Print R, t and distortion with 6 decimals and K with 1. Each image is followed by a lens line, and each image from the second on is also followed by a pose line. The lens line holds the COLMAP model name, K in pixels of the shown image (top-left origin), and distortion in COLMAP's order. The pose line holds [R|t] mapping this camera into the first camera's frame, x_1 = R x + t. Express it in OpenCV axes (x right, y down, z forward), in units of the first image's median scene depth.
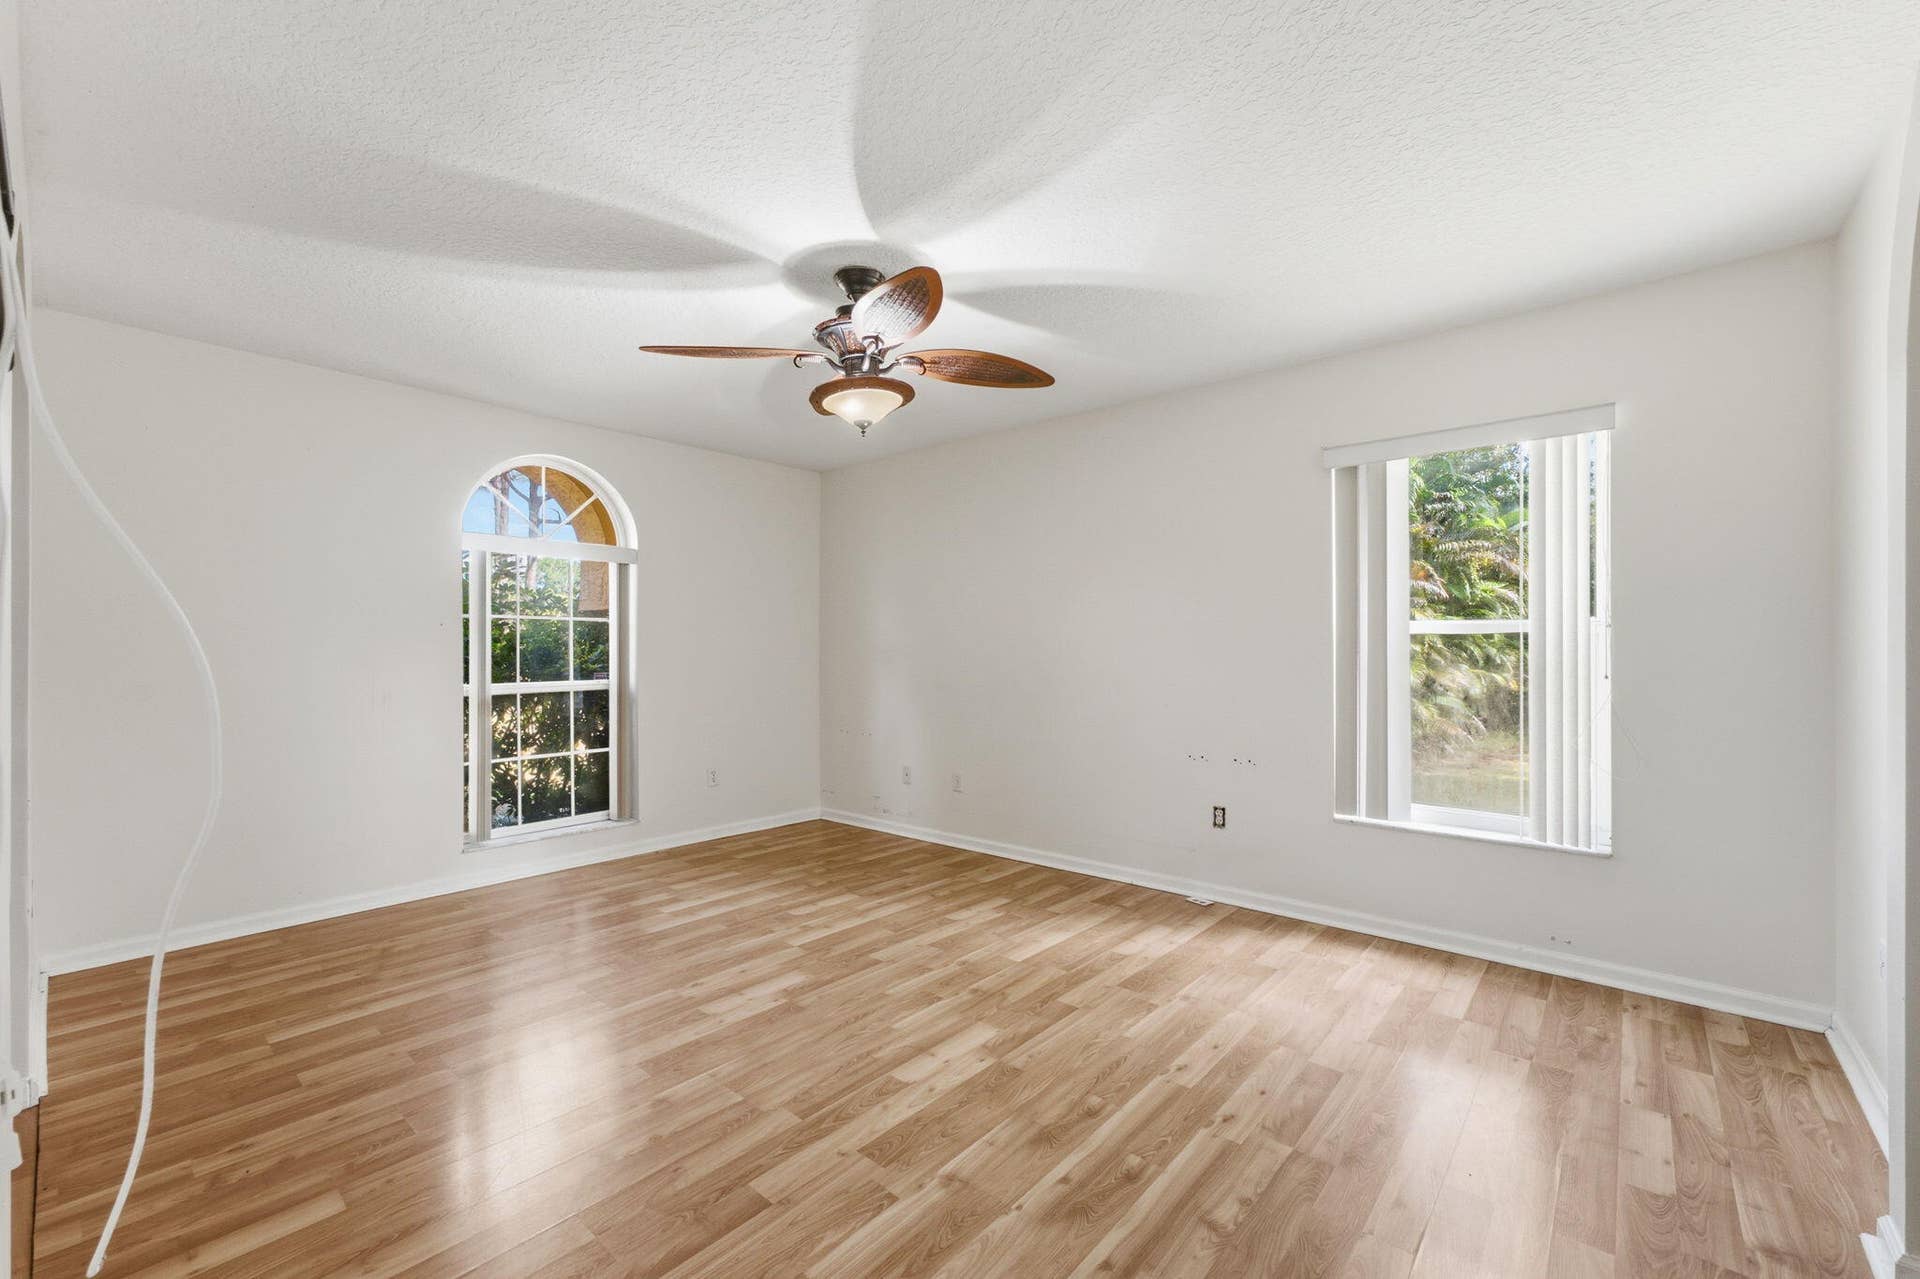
lens RADIAL K [[789.8, 0, 947.2], [0, 789.8, 646.9], [0, 0, 1]] dist [-0.015523, 0.000008]
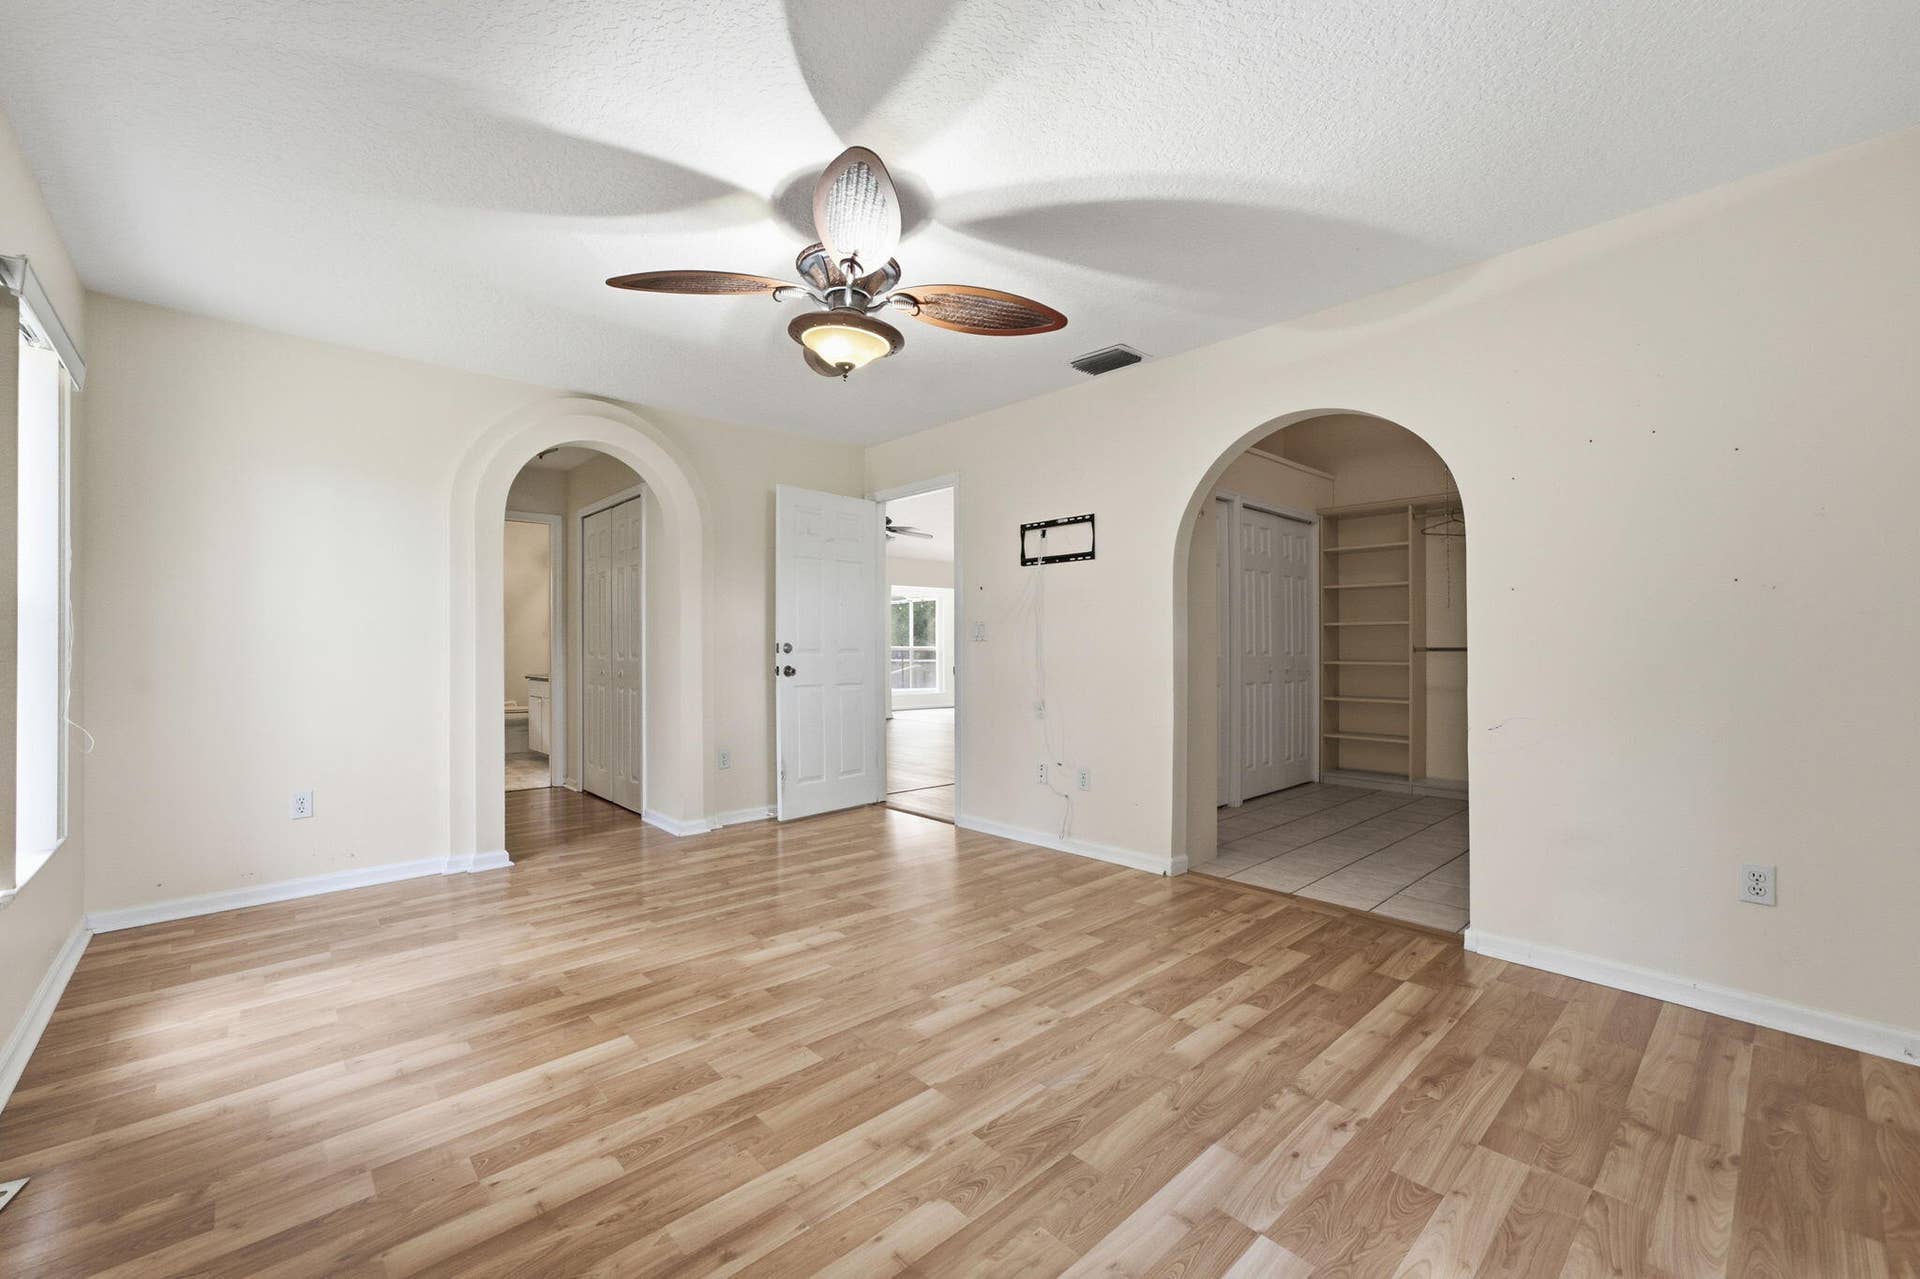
lens RADIAL K [[789.8, 0, 947.2], [0, 789.8, 646.9], [0, 0, 1]] dist [-0.015523, 0.000008]
pose [[-0.994045, 0.002362, 0.108941, -0.314410], [0.001626, 0.999975, -0.006849, 0.046987], [-0.108954, -0.006631, -0.994025, 1.859833]]
